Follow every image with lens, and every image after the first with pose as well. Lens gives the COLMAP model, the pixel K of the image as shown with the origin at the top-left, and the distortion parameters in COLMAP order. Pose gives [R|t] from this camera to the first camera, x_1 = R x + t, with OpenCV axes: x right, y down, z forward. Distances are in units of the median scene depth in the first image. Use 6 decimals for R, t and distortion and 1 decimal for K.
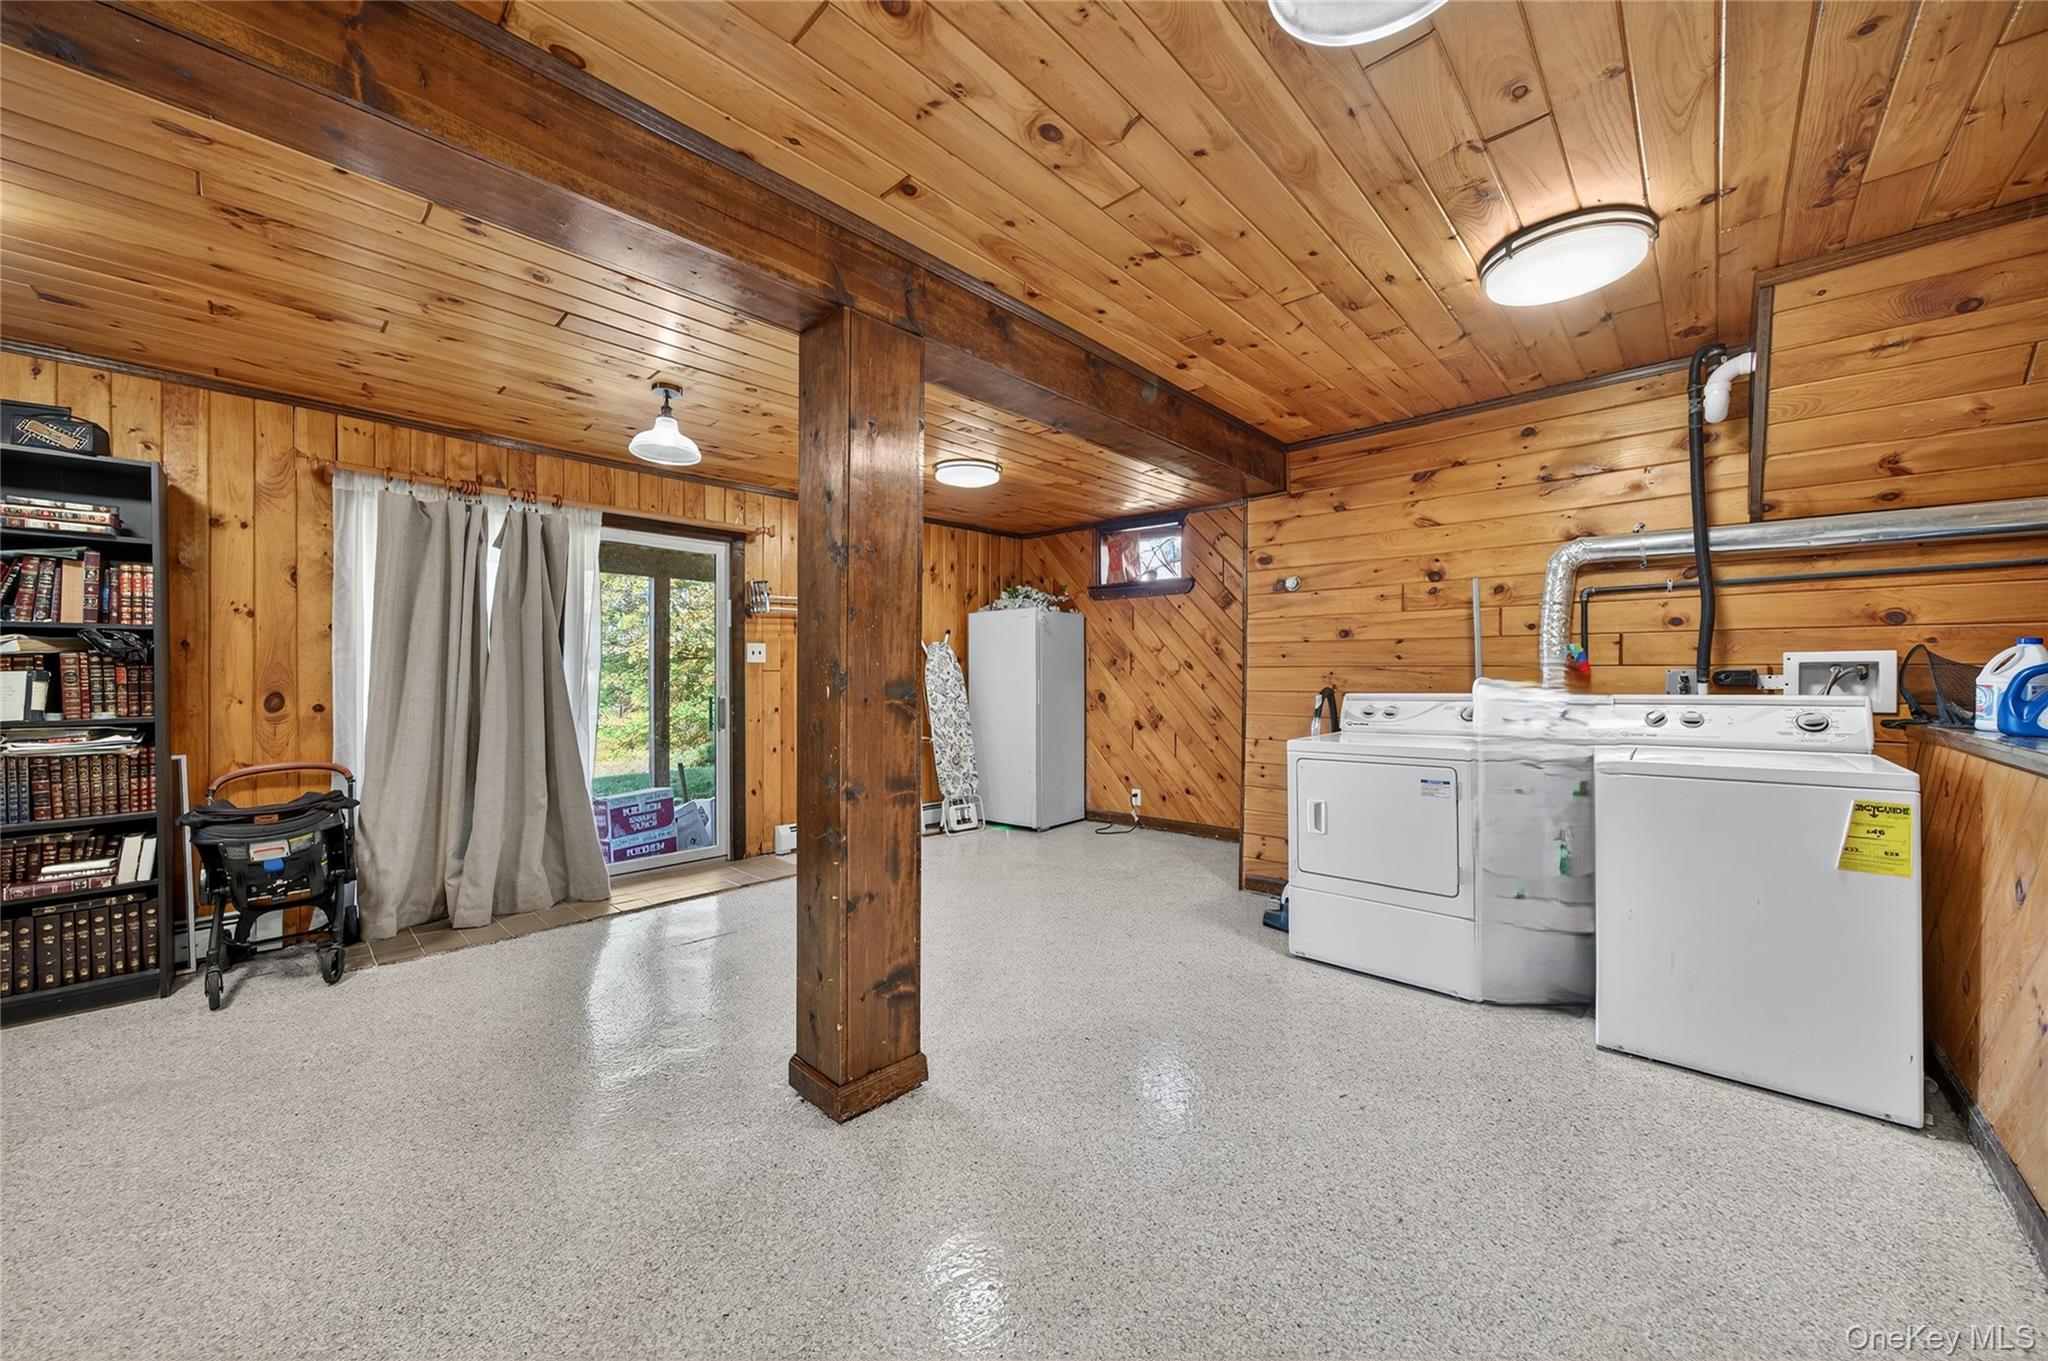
lens RADIAL K [[756.7, 0, 1036.3], [0, 756.7, 677.0], [0, 0, 1]] dist [0.000217, 0.000010]
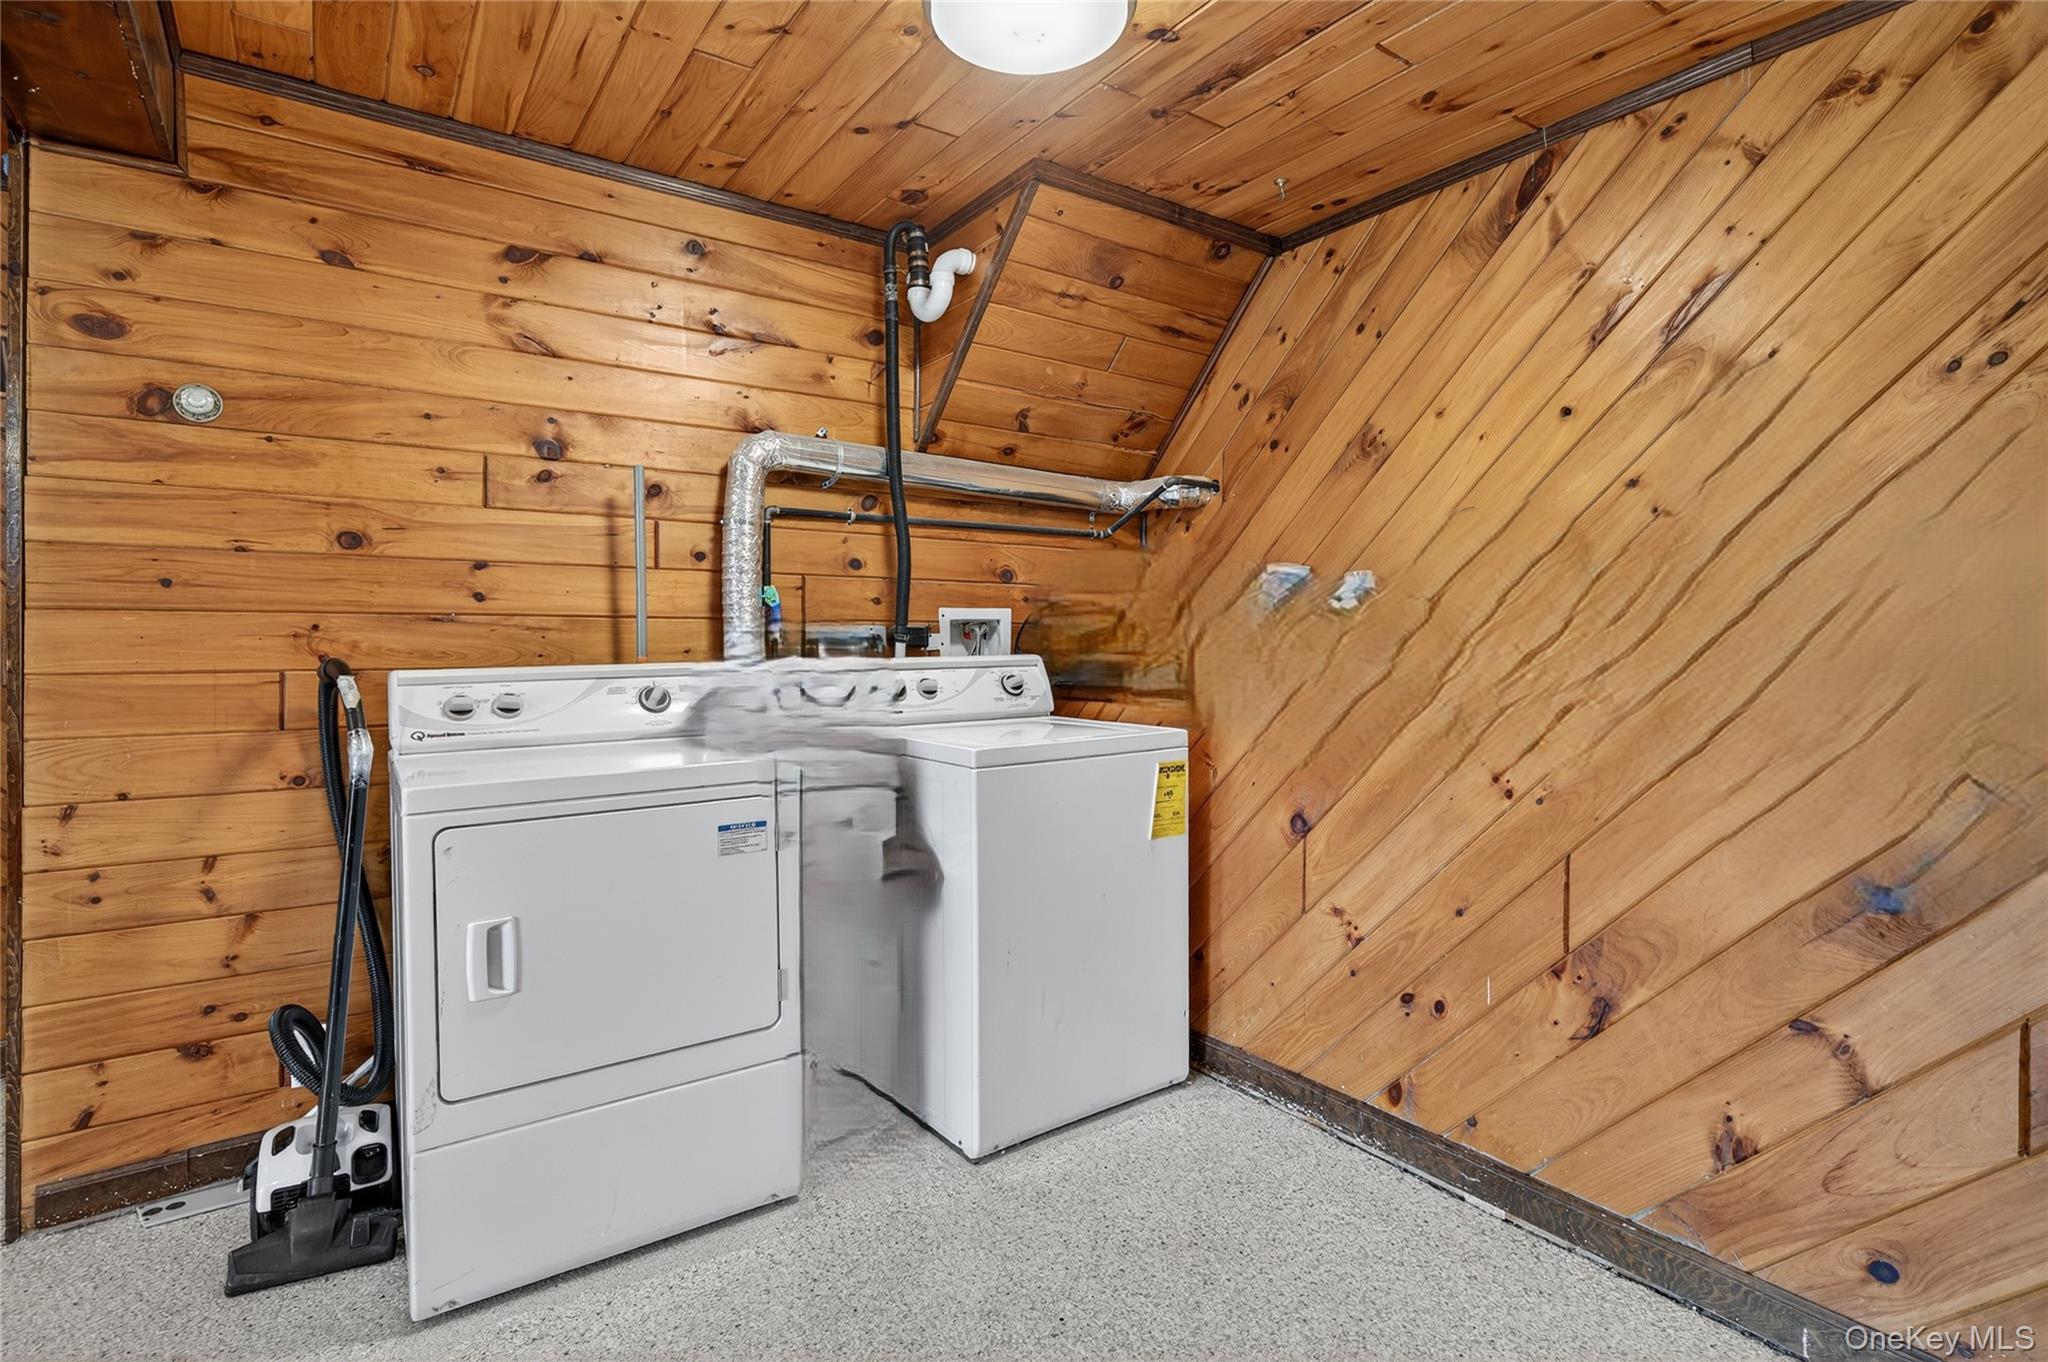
lens RADIAL K [[1005.5, 0, 1031.4], [0, 1005.5, 649.7], [0, 0, 1]] dist [-0.001714, 0.001307]
pose [[0.210932, -0.008082, 0.977467, -0.118473], [0.004704, 0.999963, 0.007253, 0.007210], [-0.977489, 0.003068, 0.210962, 0.587682]]
